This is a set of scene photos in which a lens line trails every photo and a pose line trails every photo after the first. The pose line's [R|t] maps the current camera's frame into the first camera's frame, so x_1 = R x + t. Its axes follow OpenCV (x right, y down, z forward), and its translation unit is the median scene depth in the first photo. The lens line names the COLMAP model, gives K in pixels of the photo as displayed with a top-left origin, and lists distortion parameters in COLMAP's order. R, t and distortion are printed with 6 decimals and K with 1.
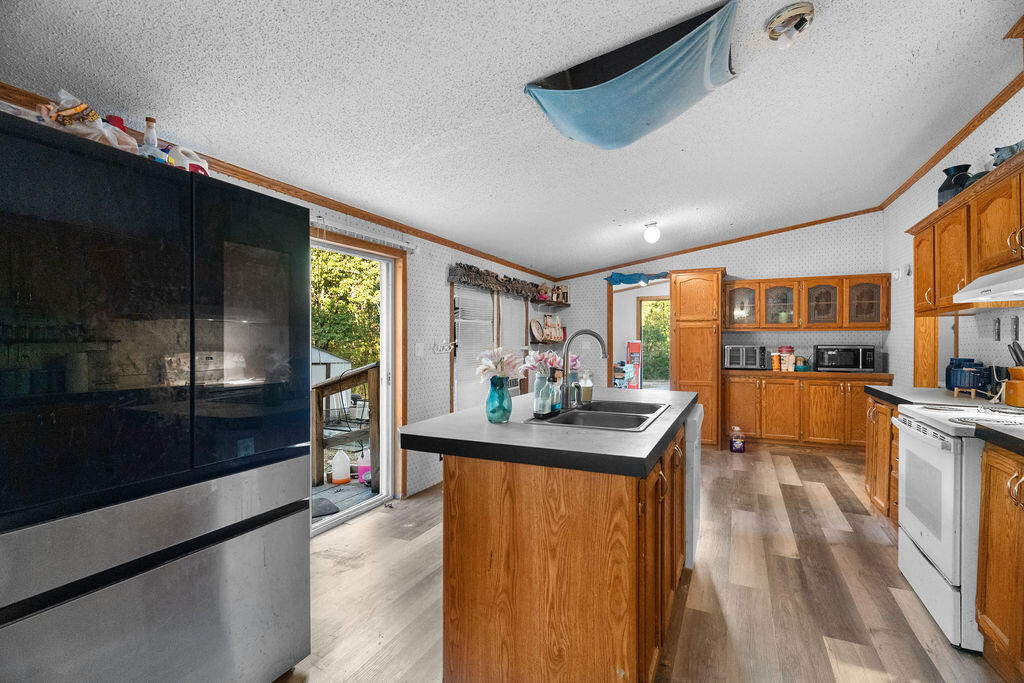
lens RADIAL K [[489.3, 0, 508.4], [0, 489.3, 344.9], [0, 0, 1]] dist [0.000879, 0.001221]
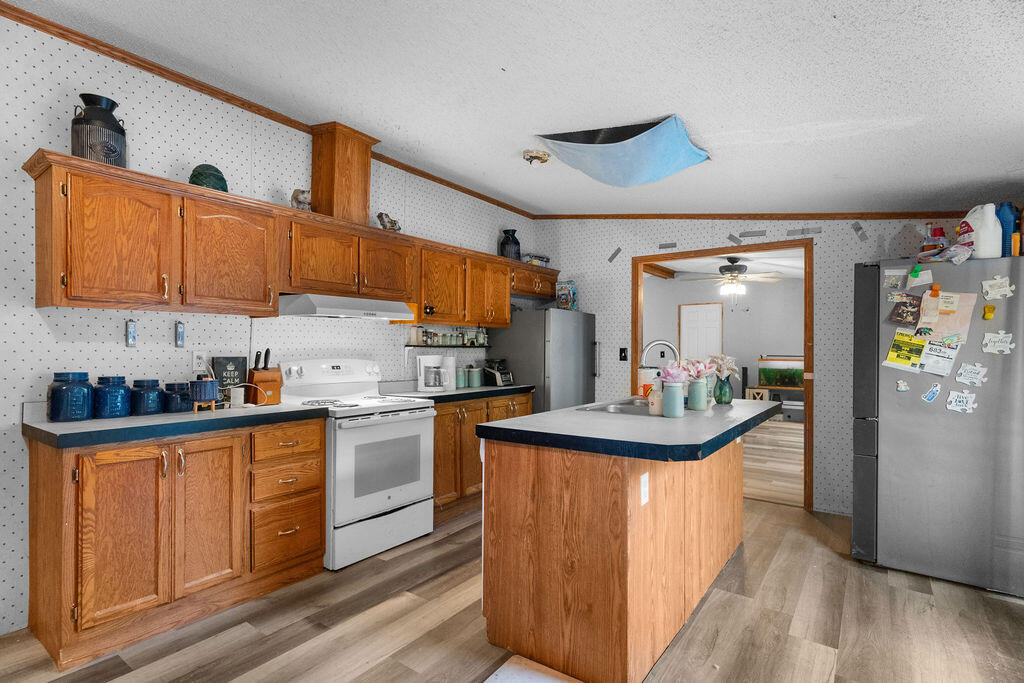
lens RADIAL K [[489.3, 0, 511.6], [0, 489.3, 347.4], [0, 0, 1]] dist [0.000879, 0.001221]
pose [[-0.983316, -0.003253, 0.181877, 0.192197], [-0.003146, 0.999995, 0.000874, -0.008982], [-0.181878, 0.000287, -0.983321, 1.462327]]
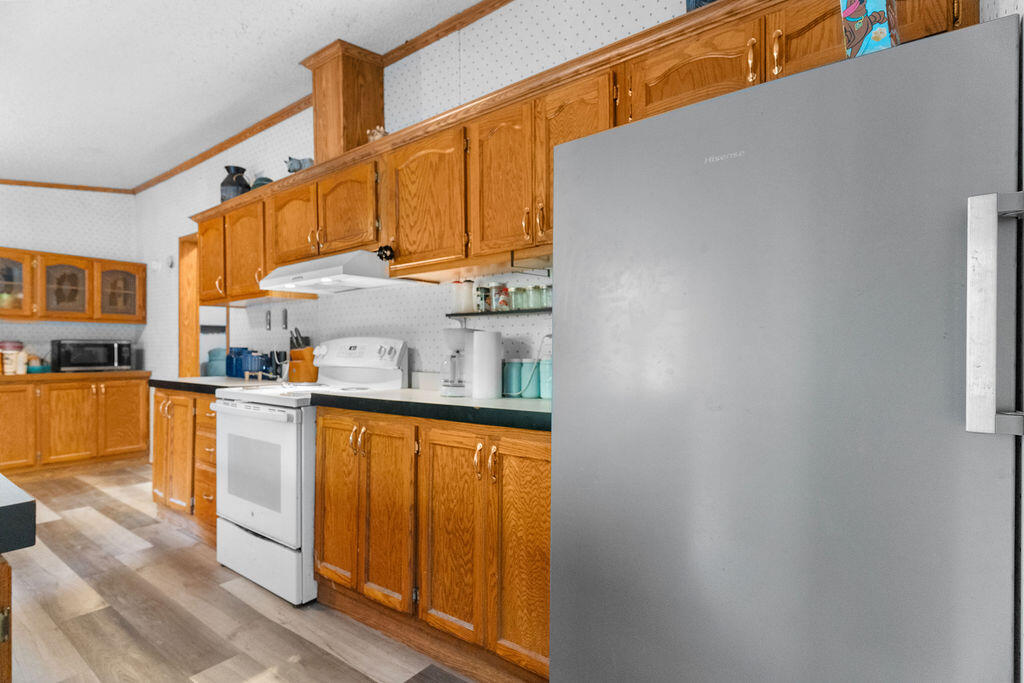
lens RADIAL K [[496.9, 0, 511.5], [0, 496.9, 350.0], [0, 0, 1]] dist [-0.003603, 0.001272]
pose [[0.191848, -0.000543, 0.981425, -0.029384], [0.008804, 0.999961, -0.001167, 0.038271], [-0.981385, 0.008864, 0.191845, 0.190406]]
